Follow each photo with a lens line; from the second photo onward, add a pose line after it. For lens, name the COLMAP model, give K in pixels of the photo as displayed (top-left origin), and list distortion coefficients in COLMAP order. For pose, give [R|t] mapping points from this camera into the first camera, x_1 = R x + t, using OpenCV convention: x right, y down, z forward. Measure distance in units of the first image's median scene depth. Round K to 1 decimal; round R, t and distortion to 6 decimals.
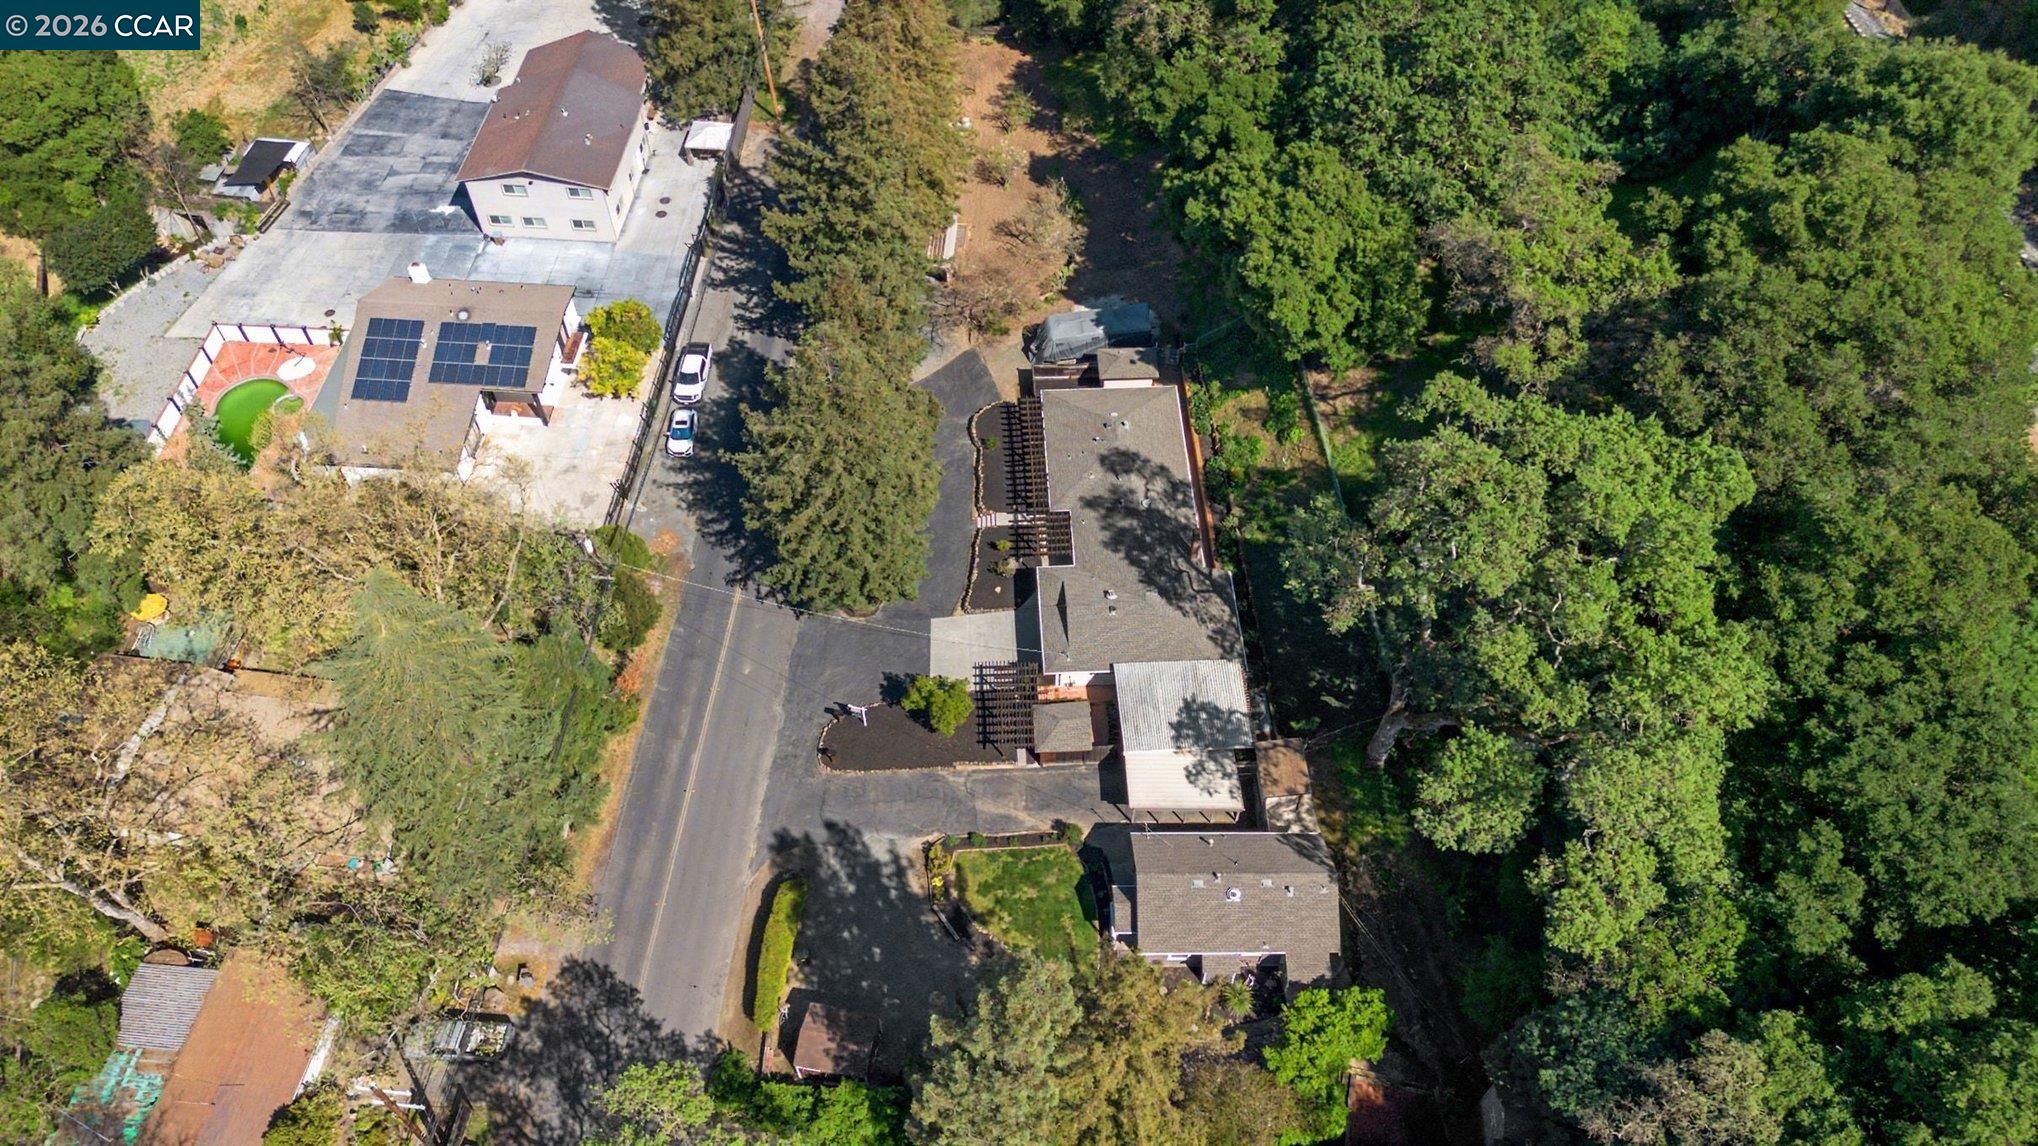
lens RADIAL K [[1438.0, 0, 1012.8], [0, 1438.0, 565.4], [0, 0, 1]] dist [0.066737, -0.070215]
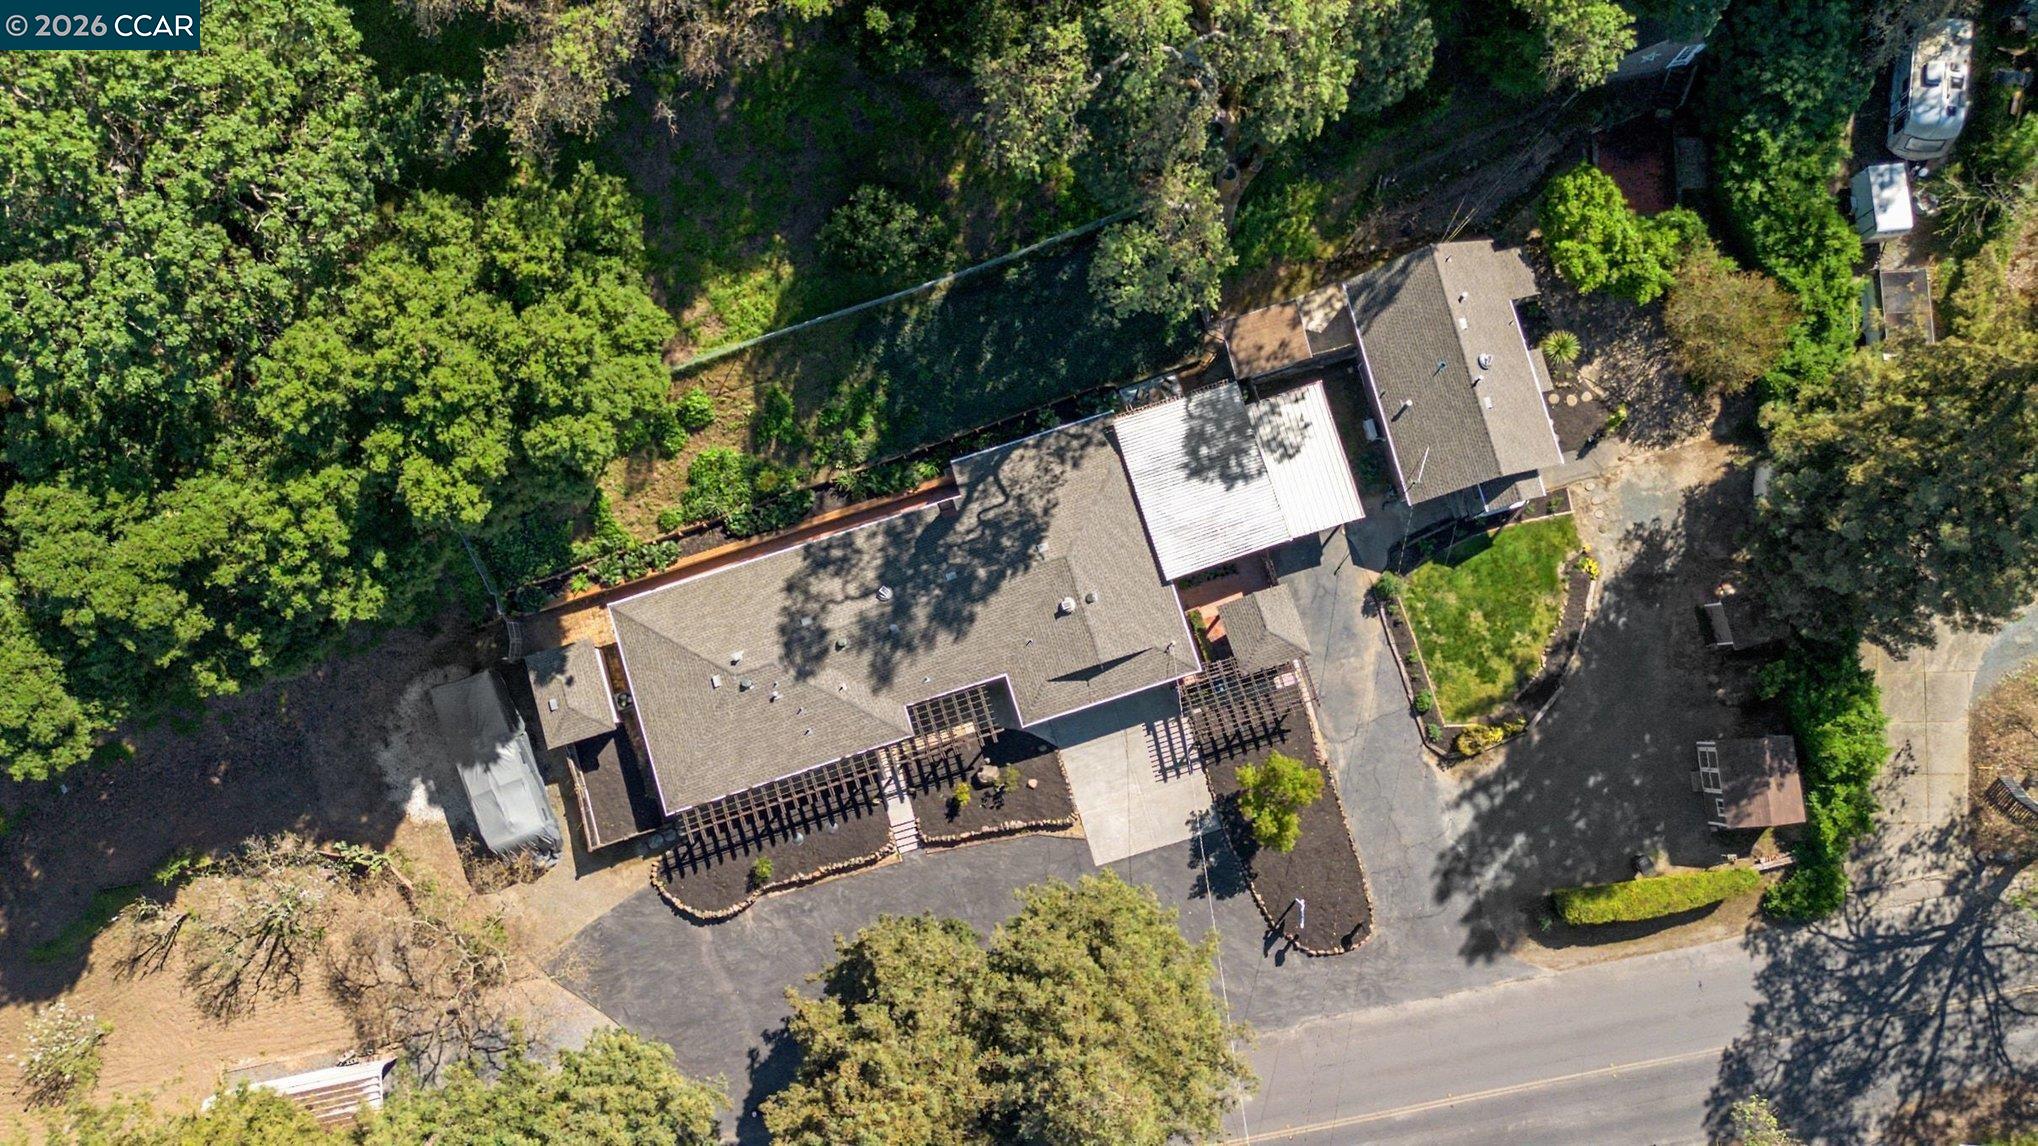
lens RADIAL K [[1438.0, 0, 1012.8], [0, 1438.0, 565.4], [0, 0, 1]] dist [0.066737, -0.070215]
pose [[-0.261939, -0.959138, 0.106971, 0.019088], [0.765150, -0.138843, 0.628703, -0.421421], [-0.588161, 0.246531, 0.770253, 0.452926]]
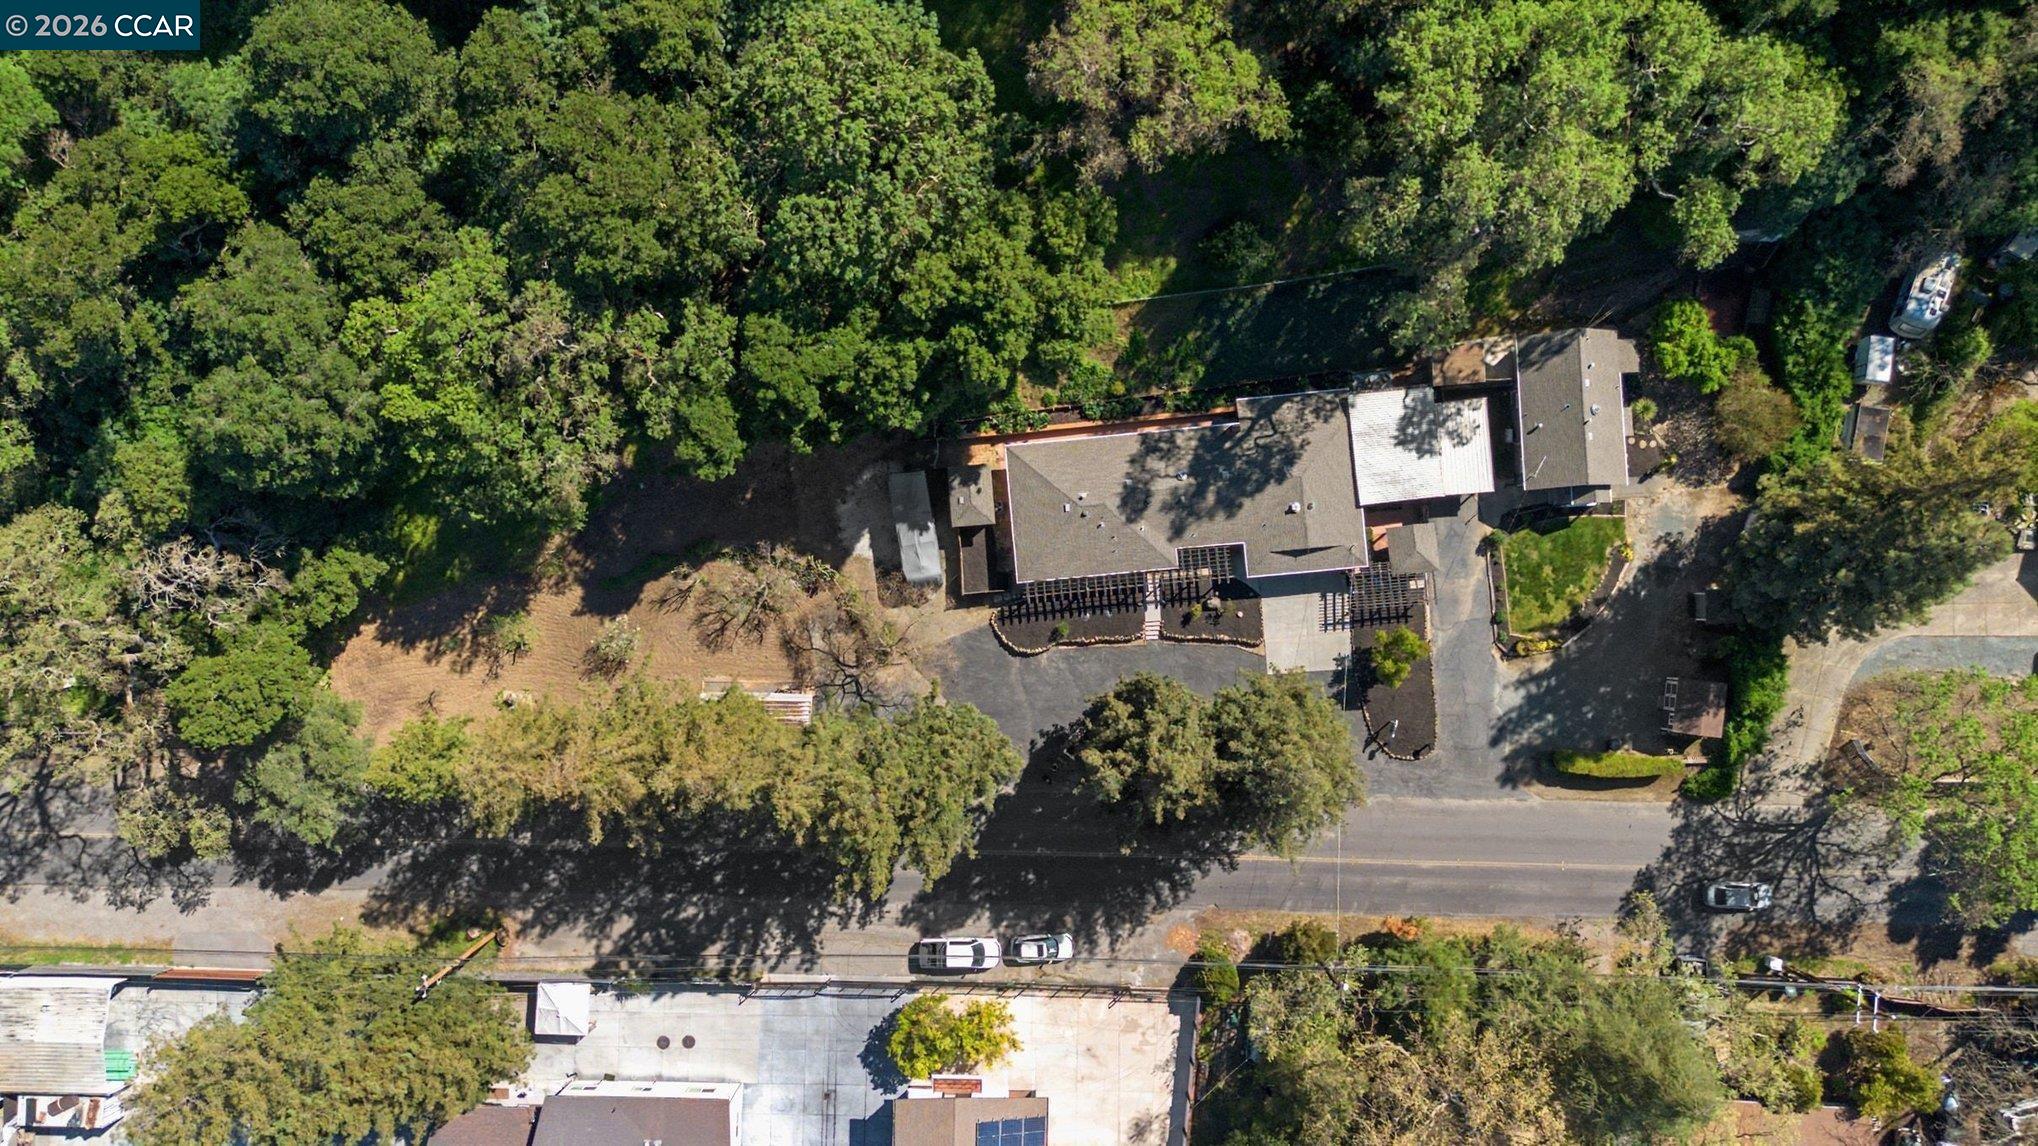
lens RADIAL K [[1438.0, 0, 1012.8], [0, 1438.0, 565.4], [0, 0, 1]] dist [0.066737, -0.070215]
pose [[-0.052960, -0.998218, 0.027490, 0.005894], [0.788033, -0.024869, 0.615130, -0.798968], [-0.613350, 0.054240, 0.787946, 0.255799]]
